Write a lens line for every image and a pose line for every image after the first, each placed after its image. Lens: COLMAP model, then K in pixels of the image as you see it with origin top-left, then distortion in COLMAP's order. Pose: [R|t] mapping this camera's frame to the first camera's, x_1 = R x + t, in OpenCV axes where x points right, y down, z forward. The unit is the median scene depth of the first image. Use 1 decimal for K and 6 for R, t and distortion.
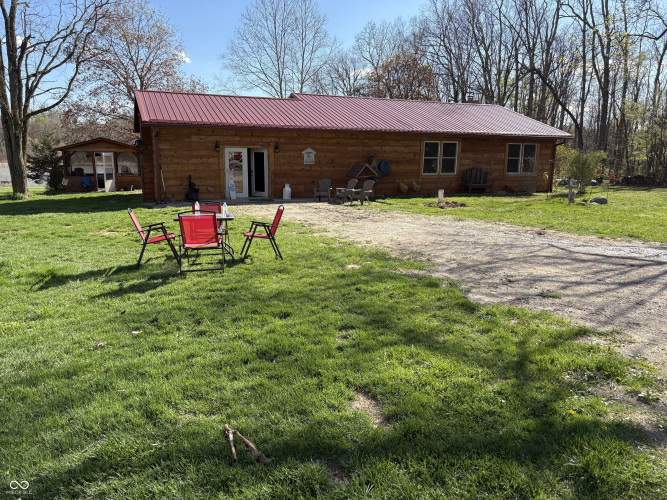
lens RADIAL K [[511.3, 0, 335.6], [0, 511.3, 252.7], [0, 0, 1]] dist [0.074226, -0.075026]
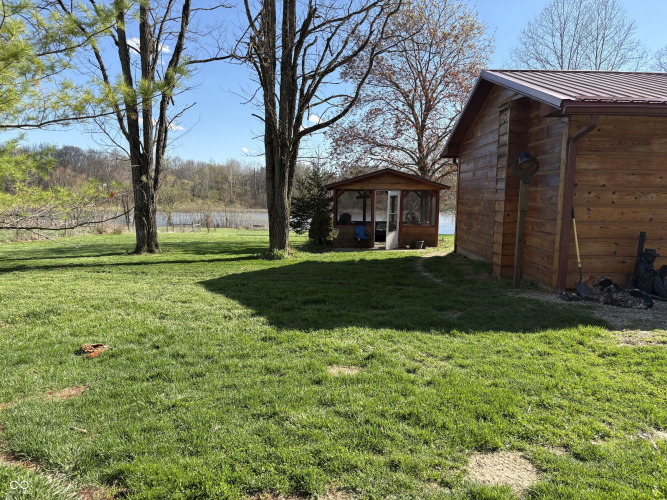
lens RADIAL K [[510.6, 0, 332.6], [0, 510.6, 260.5], [0, 0, 1]] dist [0.083932, -0.074073]
pose [[0.915941, 0.055806, -0.397415, -0.249805], [-0.086337, 0.994498, -0.059334, -0.059255], [0.391917, 0.088658, 0.915719, 0.379475]]
